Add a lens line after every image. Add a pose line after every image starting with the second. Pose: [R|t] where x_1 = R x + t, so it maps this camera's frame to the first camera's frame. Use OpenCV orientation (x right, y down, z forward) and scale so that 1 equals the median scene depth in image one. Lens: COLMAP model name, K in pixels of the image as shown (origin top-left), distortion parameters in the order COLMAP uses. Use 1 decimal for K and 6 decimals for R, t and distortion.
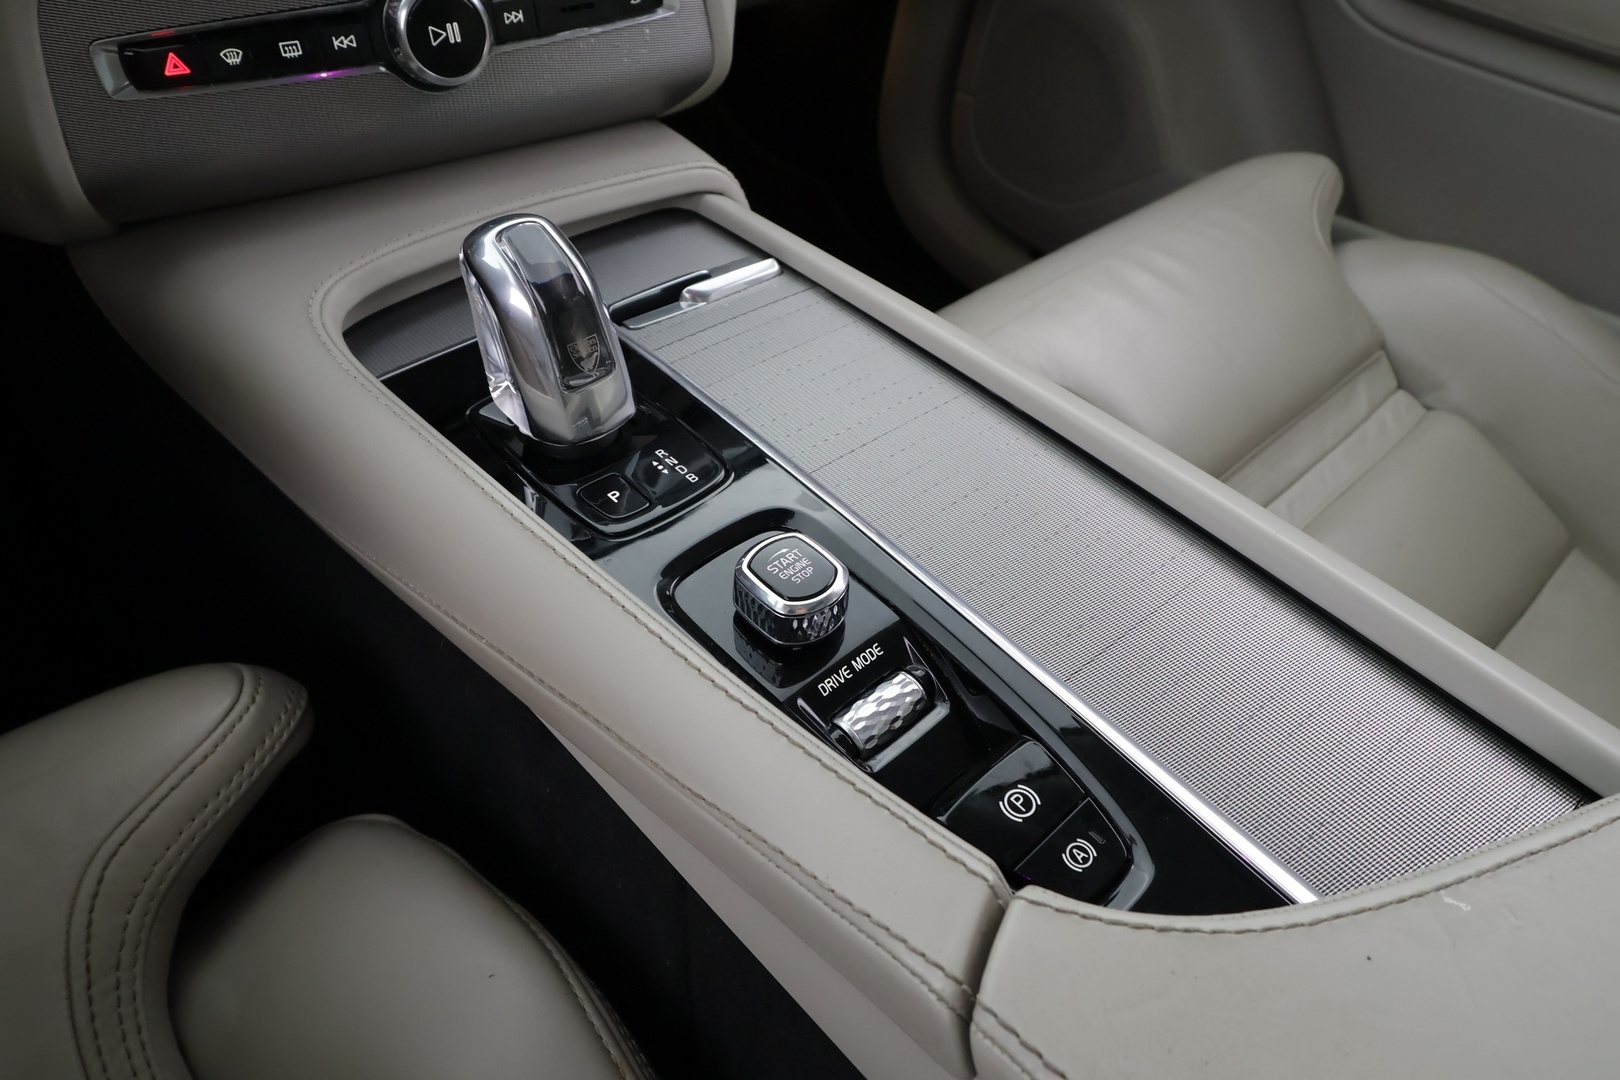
lens RADIAL K [[1103.4, 0, 809.6], [0, 1103.4, 535.4], [0, 0, 1]] dist [-0.005154, -0.000972]
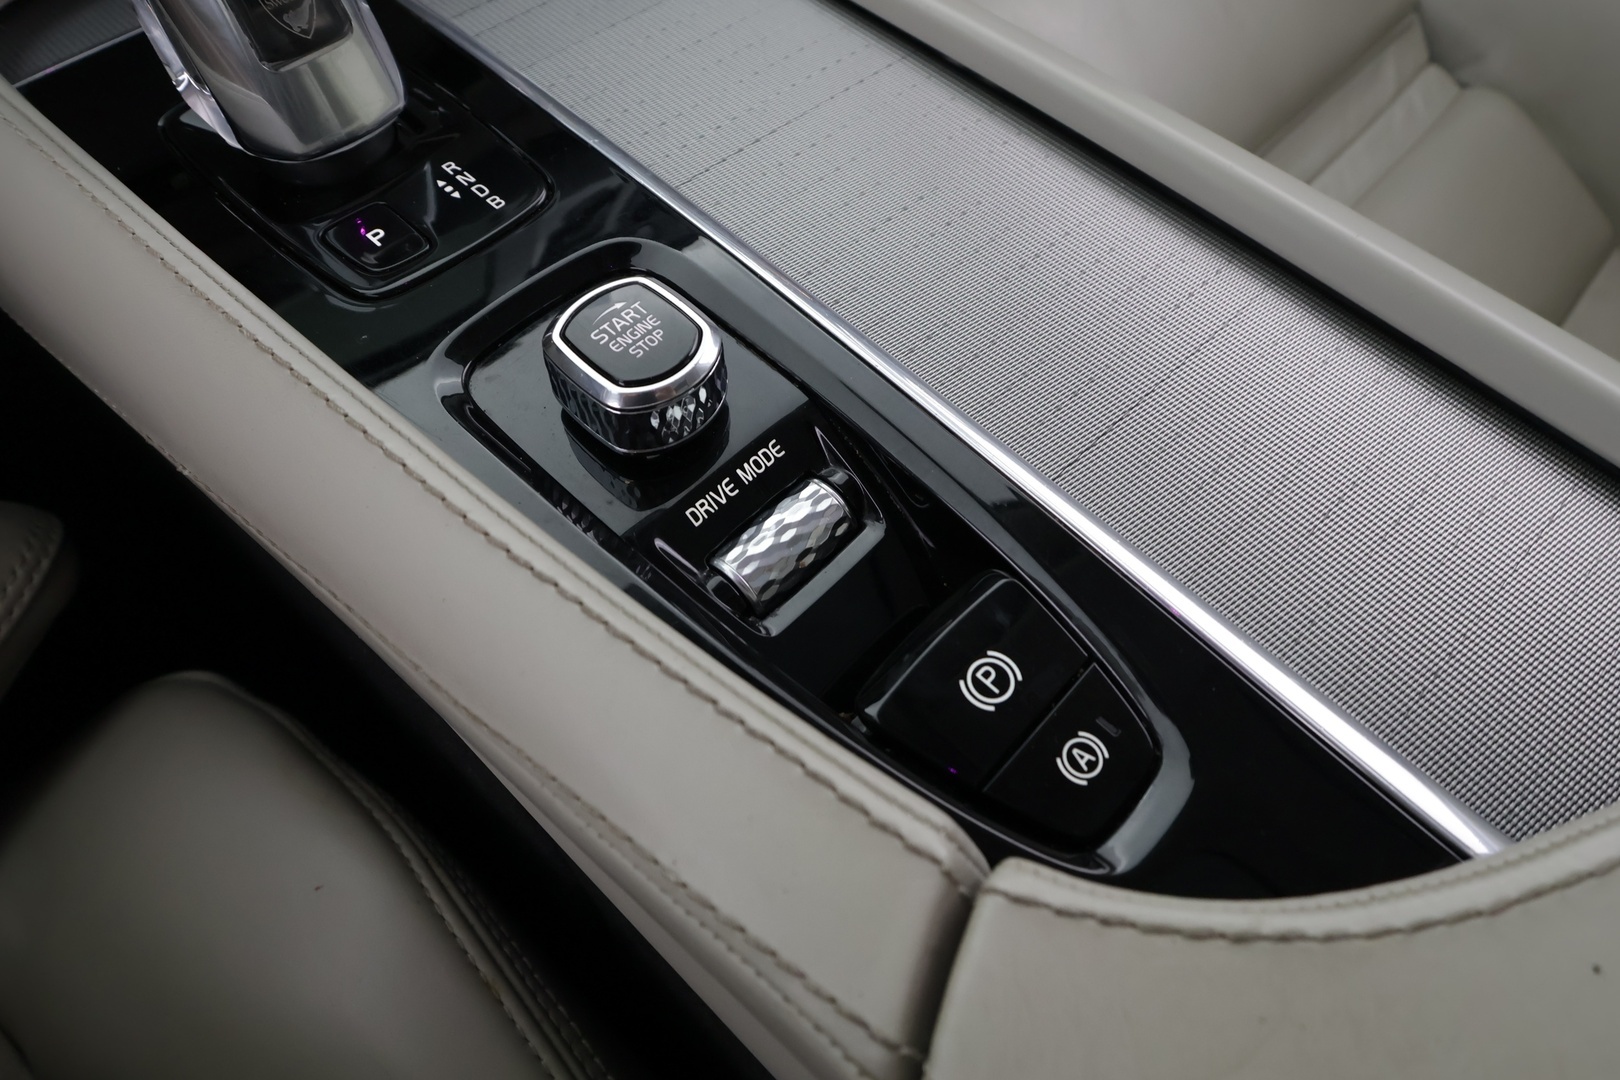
lens RADIAL K [[1029.2, 0, 806.9], [0, 1029.2, 564.0], [0, 0, 1]] dist [-0.001925, -0.000379]
pose [[0.997990, -0.062430, 0.010903, 0.070045], [0.057456, 0.963891, 0.260023, 0.009127], [-0.026743, -0.258874, 0.965541, 0.379802]]
